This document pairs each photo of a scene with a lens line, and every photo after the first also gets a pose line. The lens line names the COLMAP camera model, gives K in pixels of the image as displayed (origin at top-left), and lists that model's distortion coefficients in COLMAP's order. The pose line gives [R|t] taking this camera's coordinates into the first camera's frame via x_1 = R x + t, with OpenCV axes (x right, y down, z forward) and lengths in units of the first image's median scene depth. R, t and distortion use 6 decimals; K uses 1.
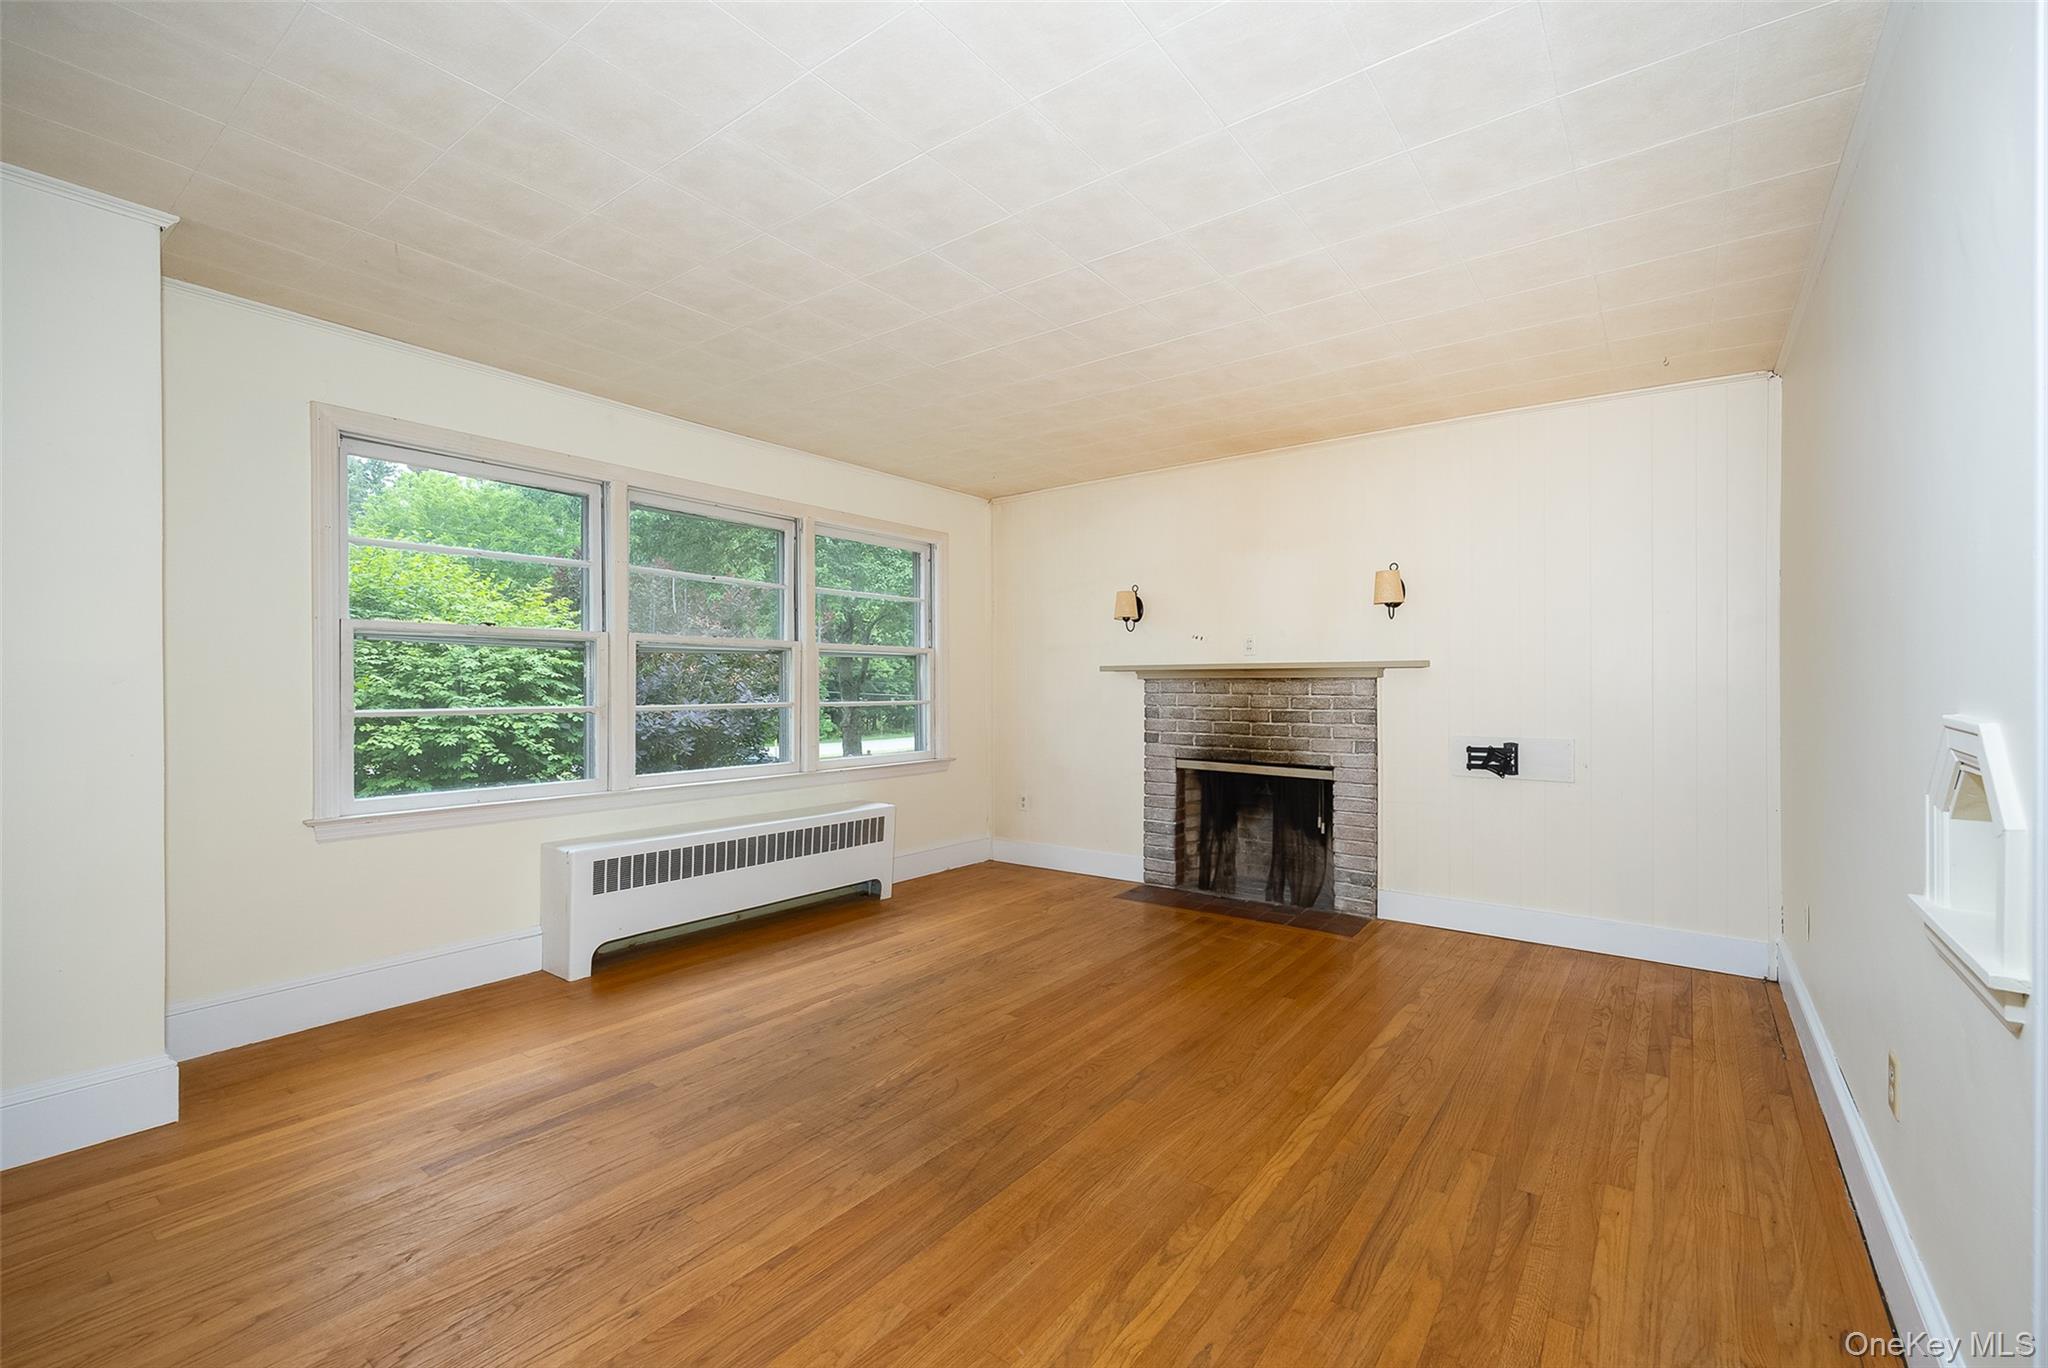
lens RADIAL K [[848.3, 0, 1090.5], [0, 848.3, 687.0], [0, 0, 1]] dist [-0.001069, -0.000160]
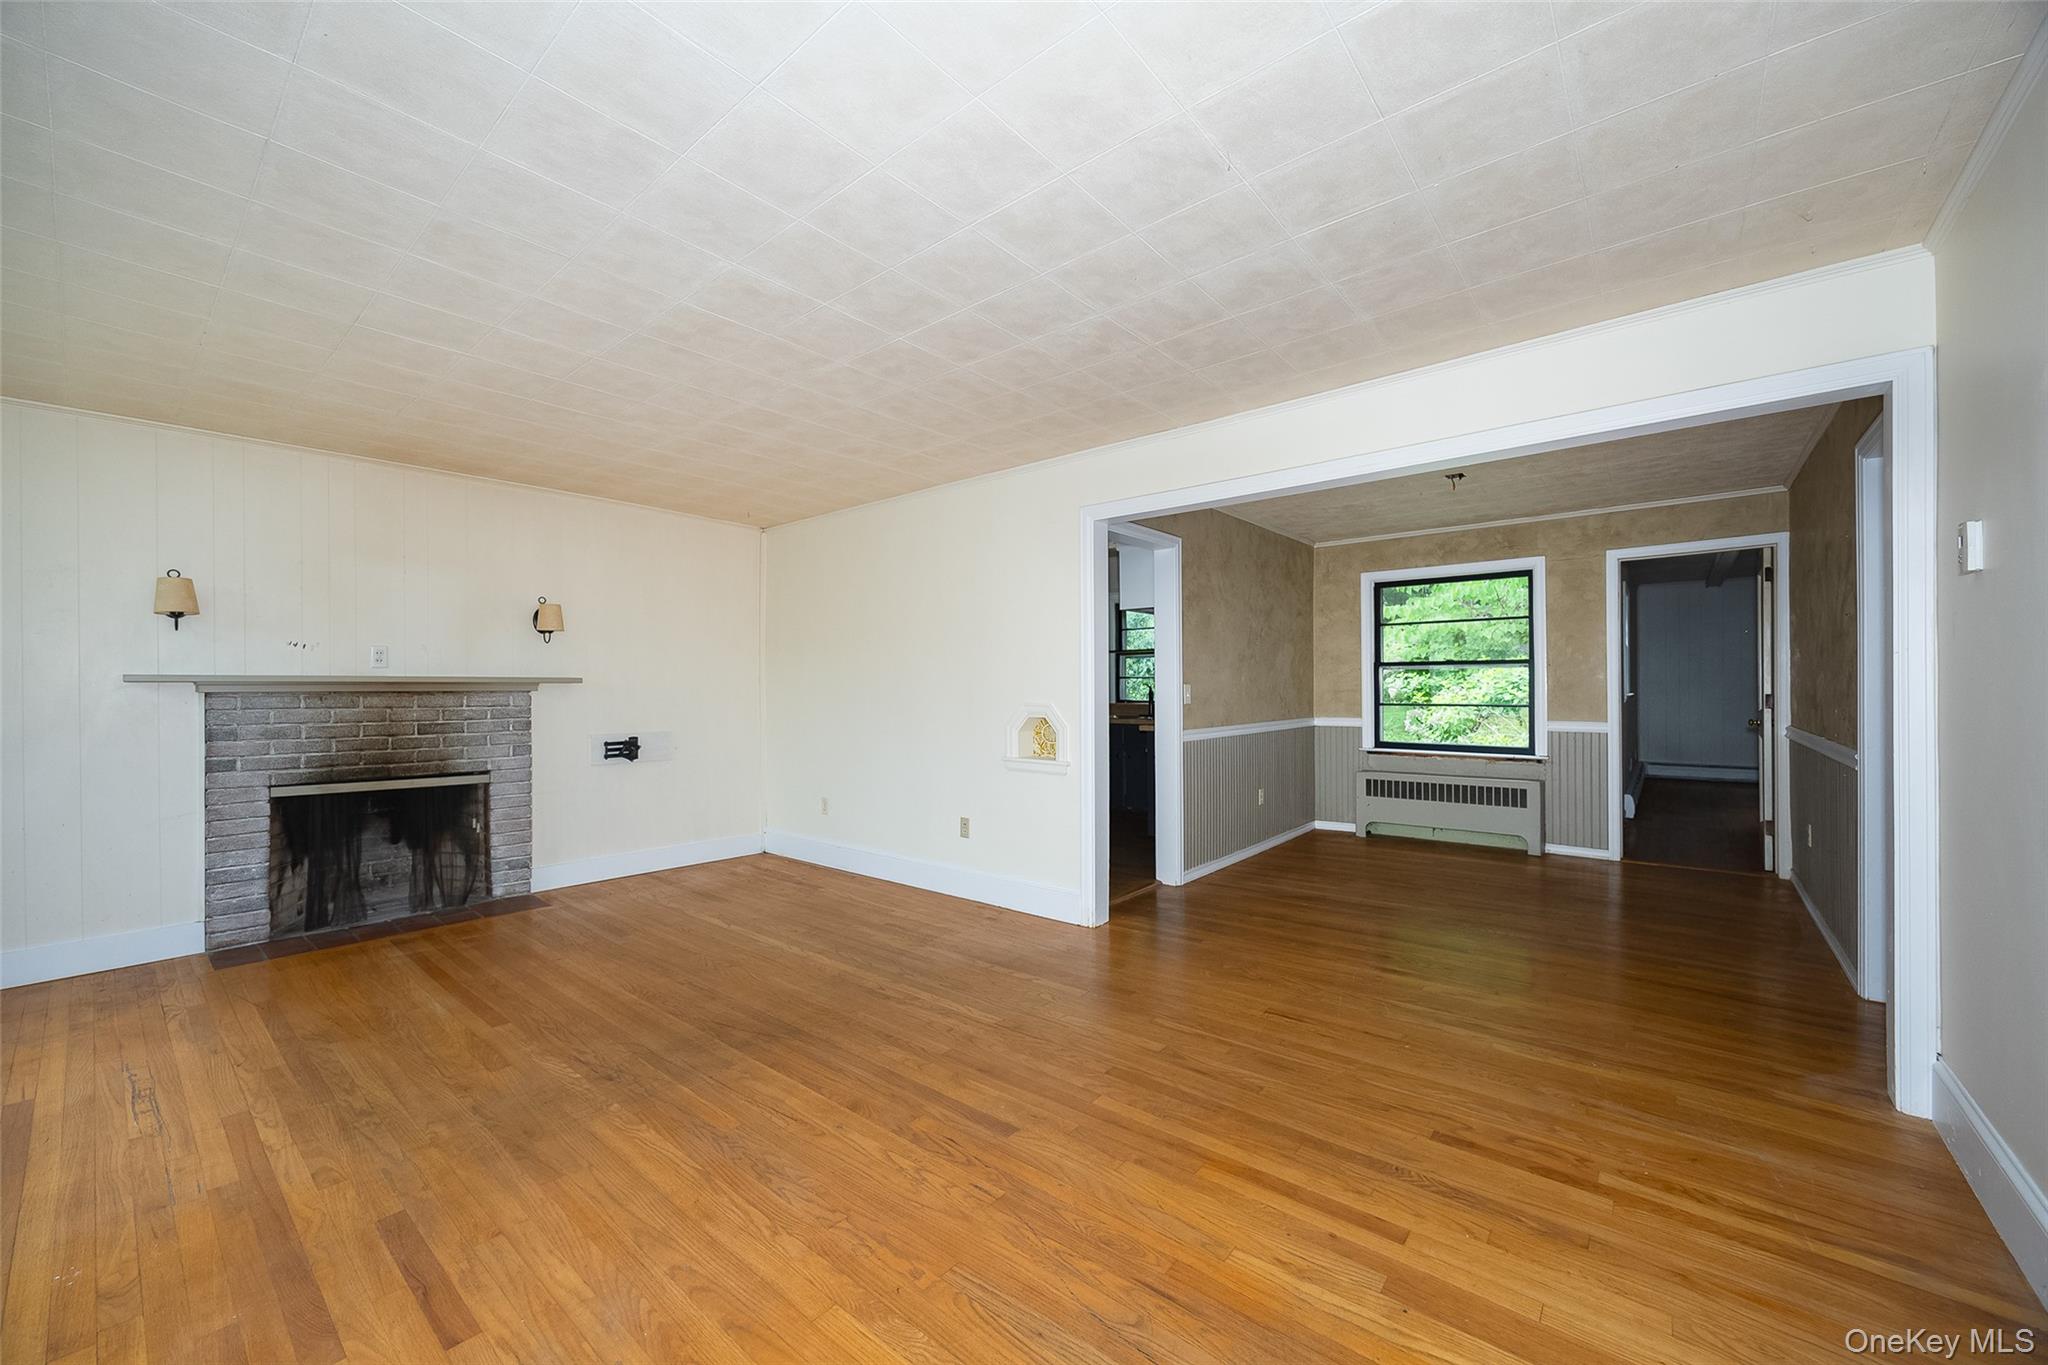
lens RADIAL K [[784.5, 0, 1027.5], [0, 784.5, 690.6], [0, 0, 1]] dist [-0.000538, -0.000055]
pose [[0.091737, -0.001088, 0.995783, -0.693132], [0.009270, 0.999957, 0.000239, -0.005149], [-0.995740, 0.009209, 0.091743, 0.201996]]
